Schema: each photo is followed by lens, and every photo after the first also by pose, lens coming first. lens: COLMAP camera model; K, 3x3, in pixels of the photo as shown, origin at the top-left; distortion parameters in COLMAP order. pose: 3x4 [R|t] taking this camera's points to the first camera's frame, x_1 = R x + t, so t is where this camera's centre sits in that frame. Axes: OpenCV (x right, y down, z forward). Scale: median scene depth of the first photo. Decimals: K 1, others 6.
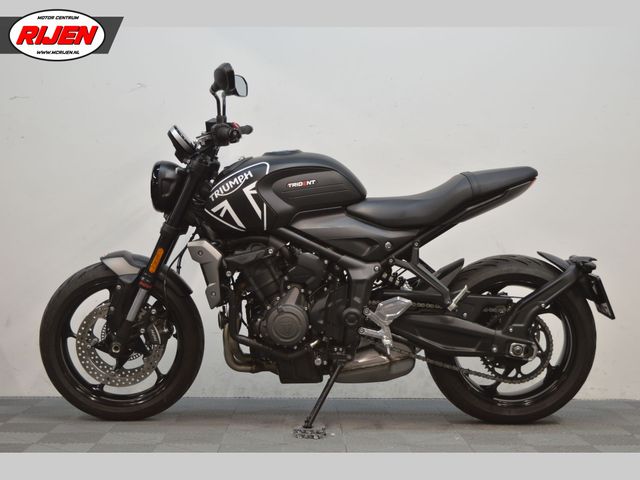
lens RADIAL K [[1072.2, 0, 320.7], [0, 1072.2, 238.9], [0, 0, 1]] dist [-0.021044, 0.000000]
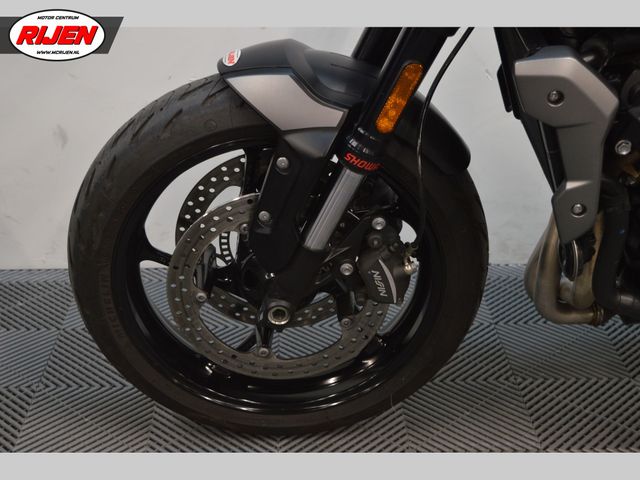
lens RADIAL K [[1023.1, 0, 321.3], [0, 1023.1, 238.6], [0, 0, 1]] dist [-0.026681, 0.000000]
pose [[0.999871, -0.014142, 0.007654, -0.180470], [0.009808, 0.913523, 0.406669, -0.070848], [-0.012743, -0.406542, 0.913543, 0.686605]]
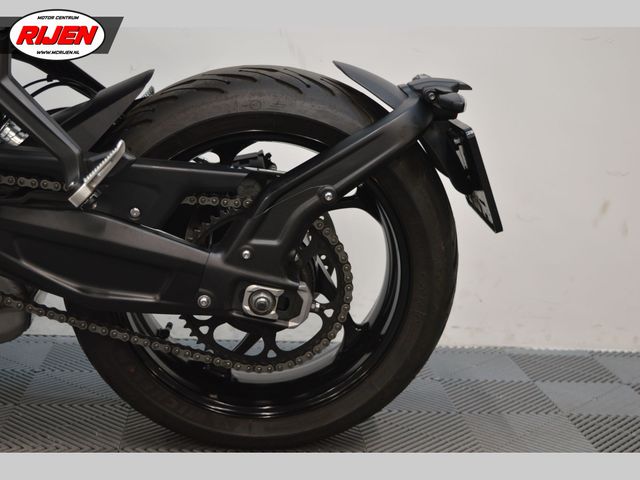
lens RADIAL K [[1023.1, 0, 319.8], [0, 1023.1, 239.5], [0, 0, 1]] dist [-0.026681, 0.000000]
pose [[0.995978, 0.032792, 0.083379, 0.171843], [-0.047227, 0.982978, 0.177550, 0.009861], [-0.076138, -0.180774, 0.980573, 0.616868]]
